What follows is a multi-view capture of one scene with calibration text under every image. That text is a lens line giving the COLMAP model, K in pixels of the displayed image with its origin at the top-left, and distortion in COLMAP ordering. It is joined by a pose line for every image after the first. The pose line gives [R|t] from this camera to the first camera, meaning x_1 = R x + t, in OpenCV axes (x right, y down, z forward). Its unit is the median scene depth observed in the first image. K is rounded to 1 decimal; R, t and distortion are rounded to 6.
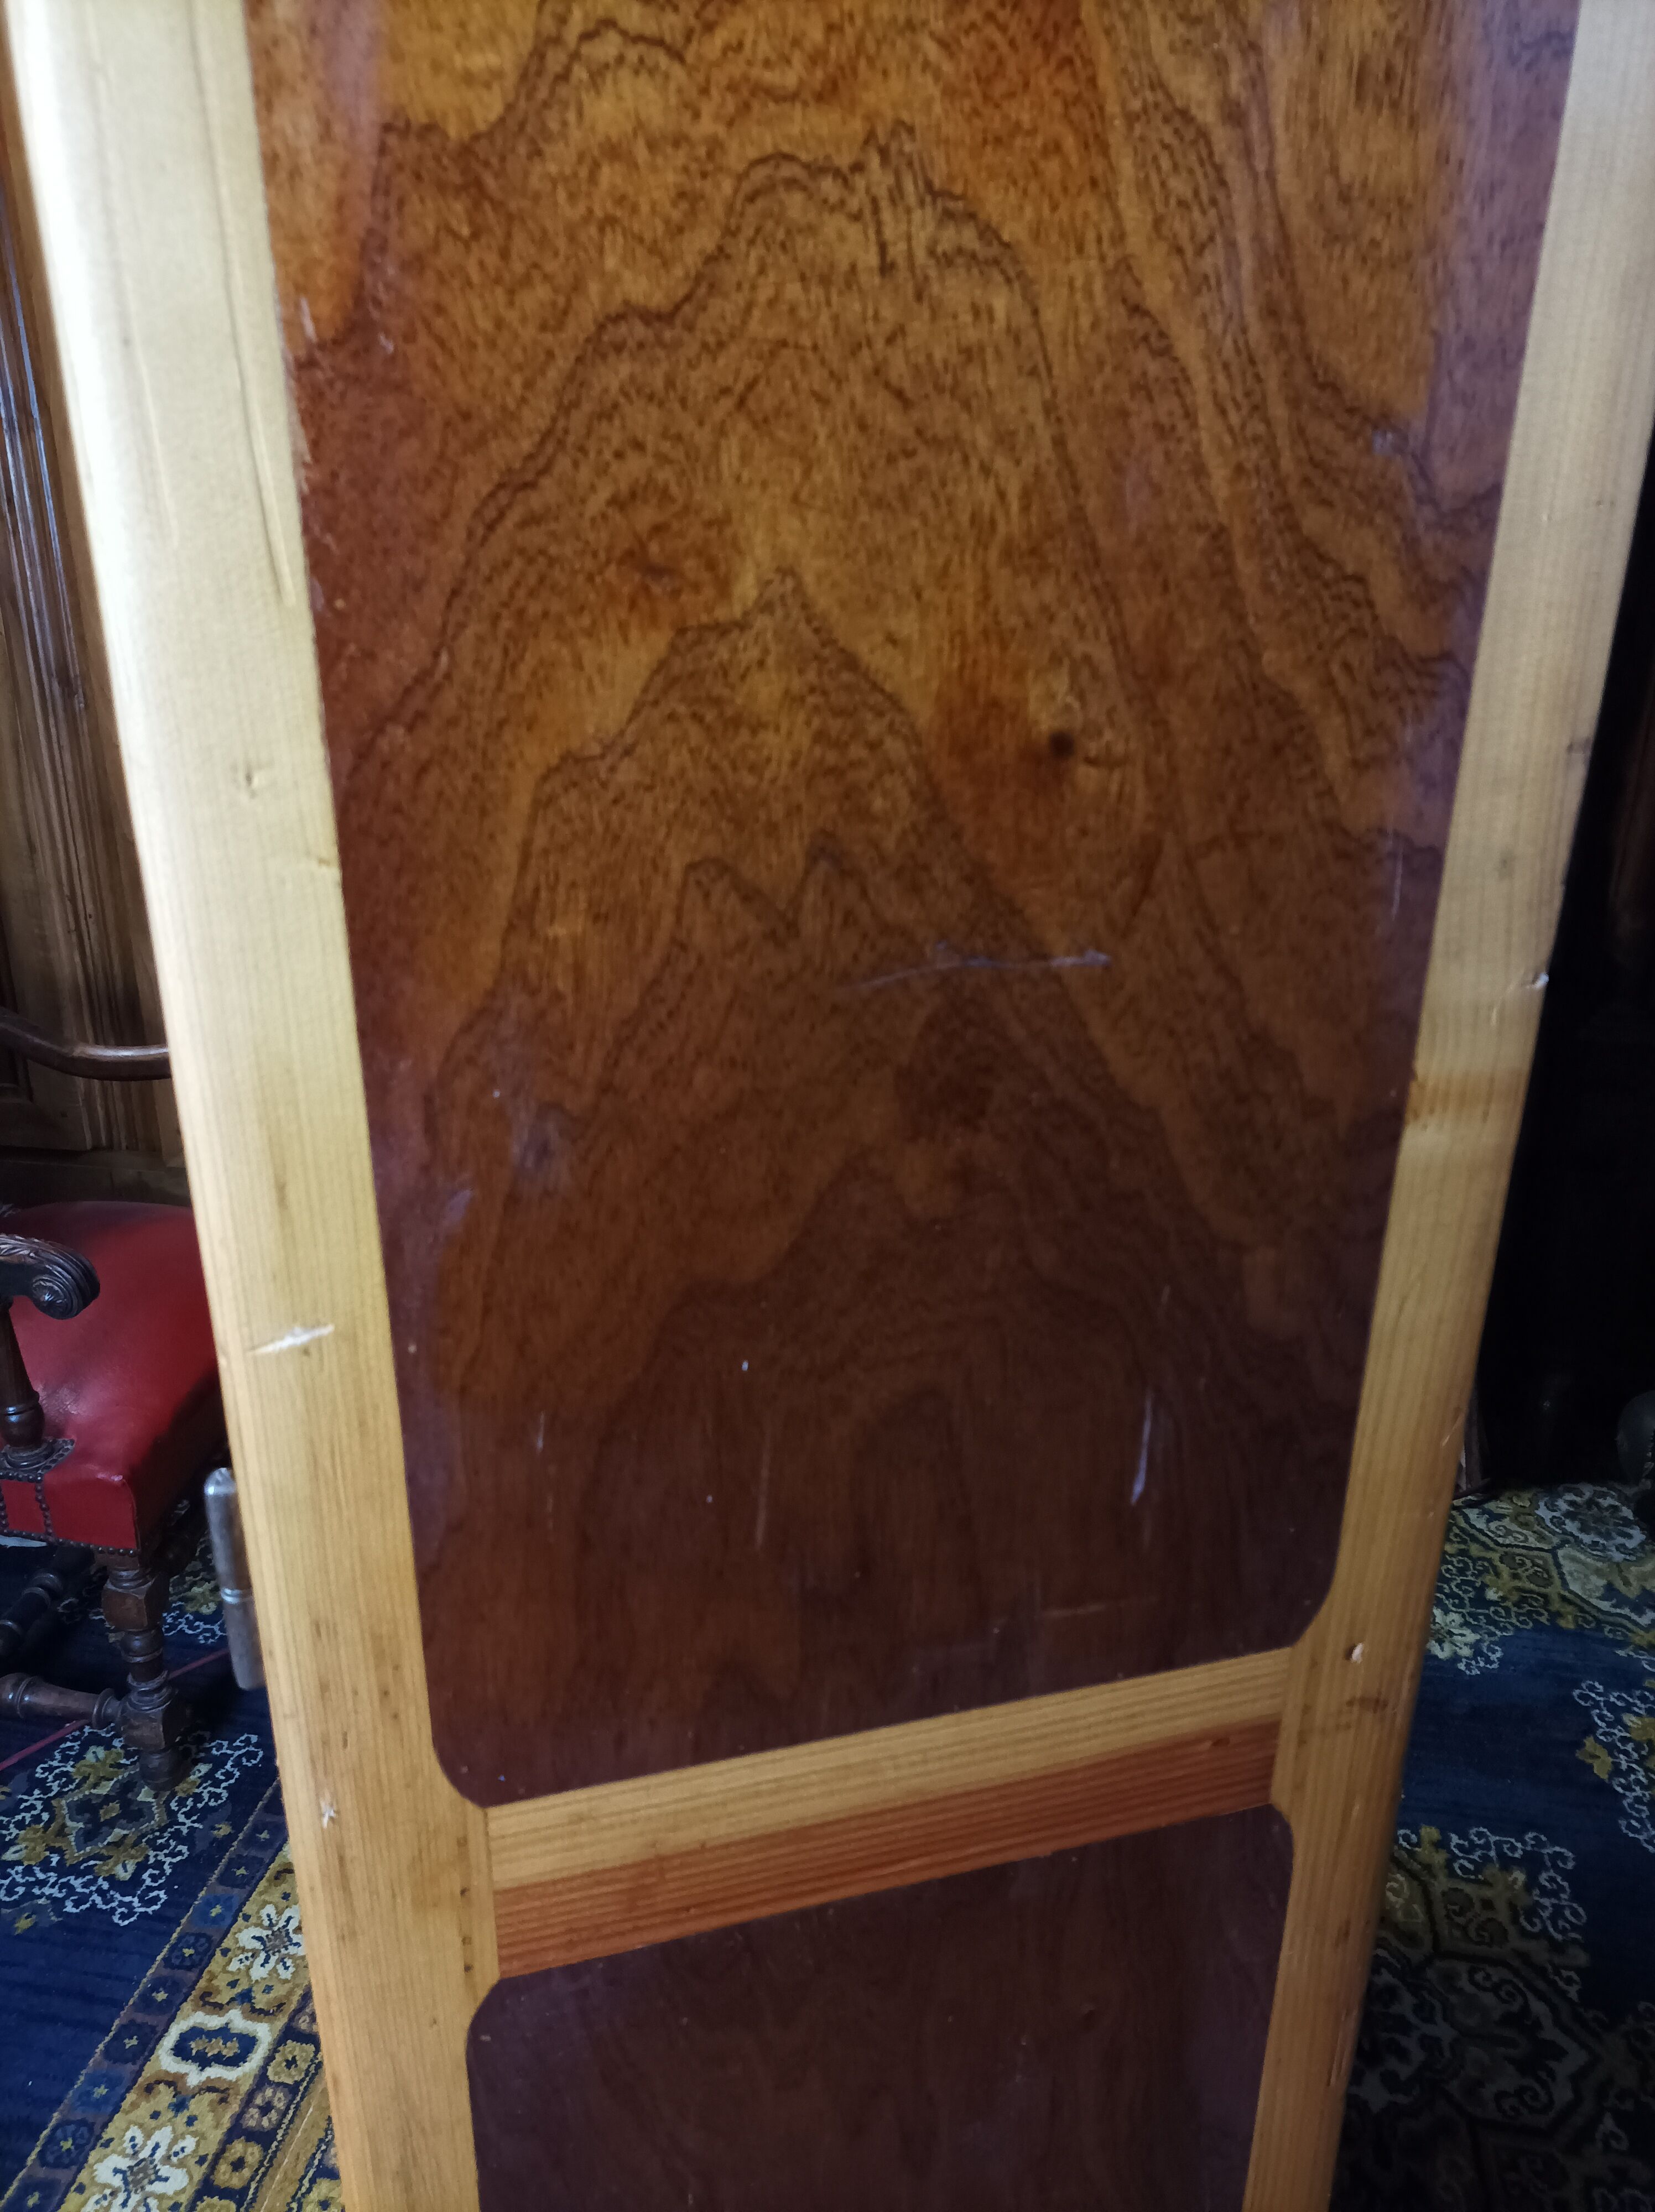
lens RADIAL K [[1629.2, 0, 827.5], [0, 1629.2, 1106.0], [0, 0, 1]] dist [0.036748, -0.045580]
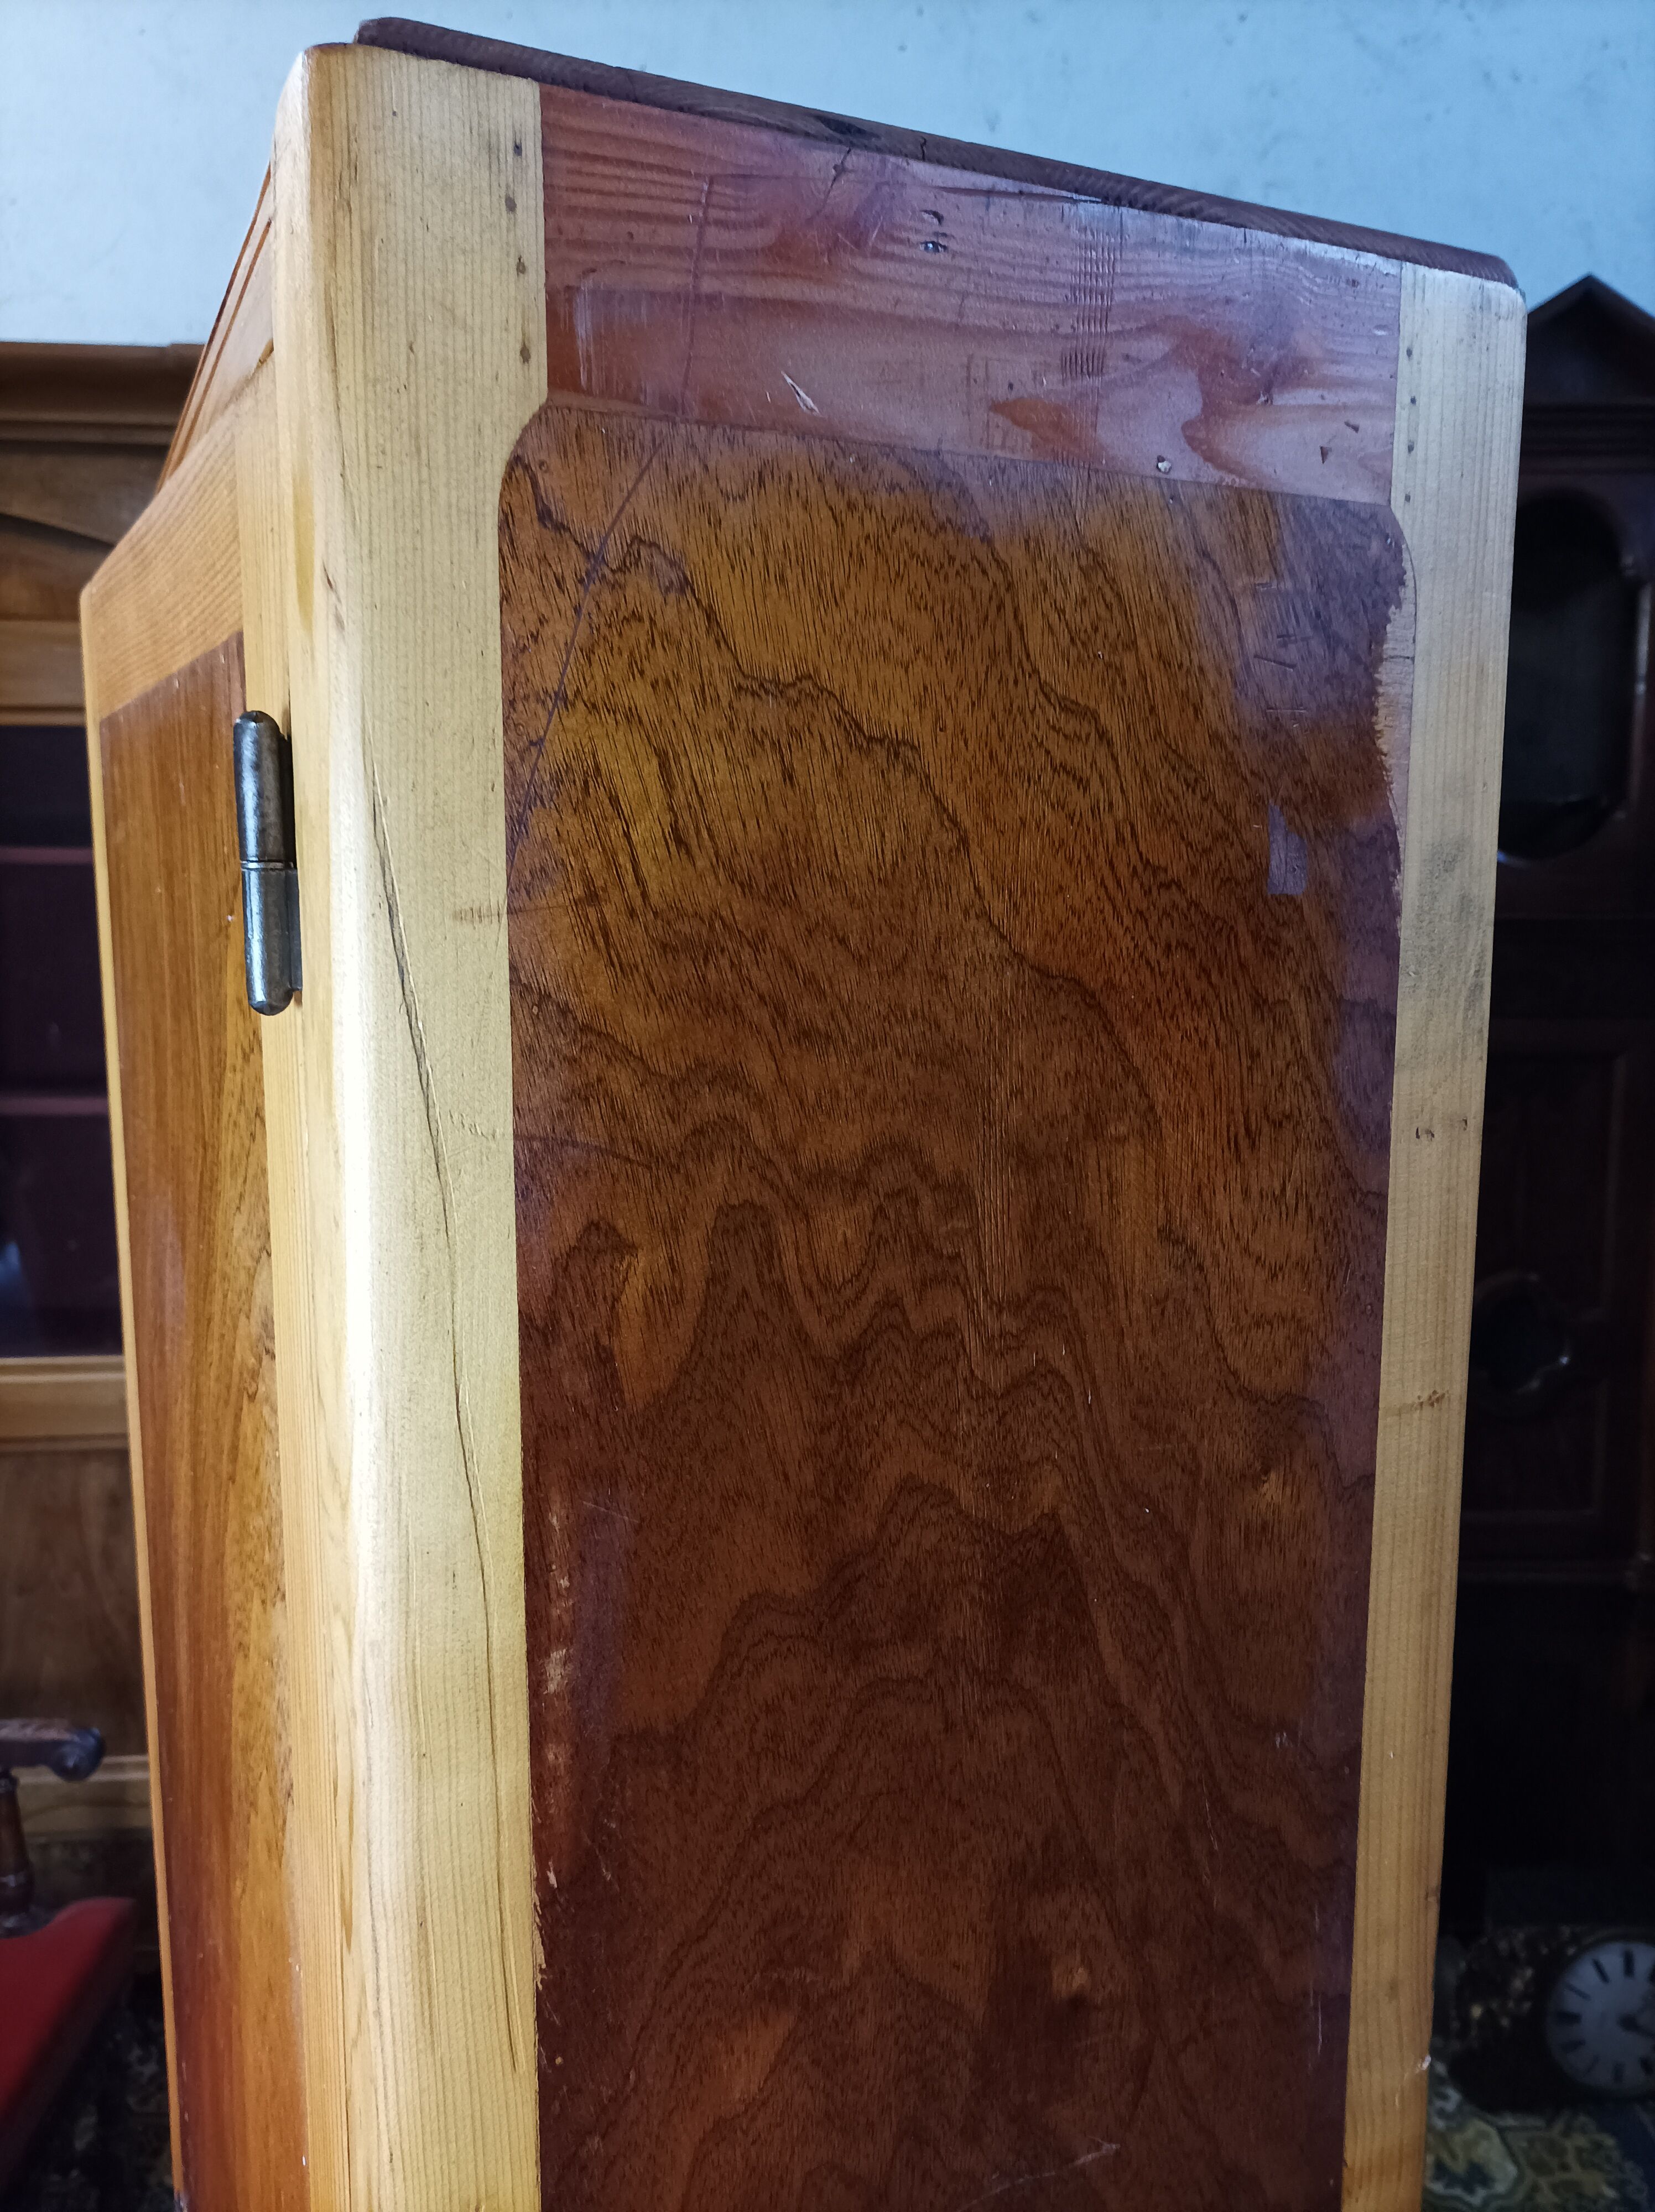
lens RADIAL K [[1629.2, 0, 827.5], [0, 1629.2, 1106.0], [0, 0, 1]] dist [0.036748, -0.045580]
pose [[0.984763, -0.030700, 0.171173, -0.265612], [0.072607, 0.966983, -0.244279, -0.643276], [-0.158022, 0.252985, 0.954478, -0.399915]]
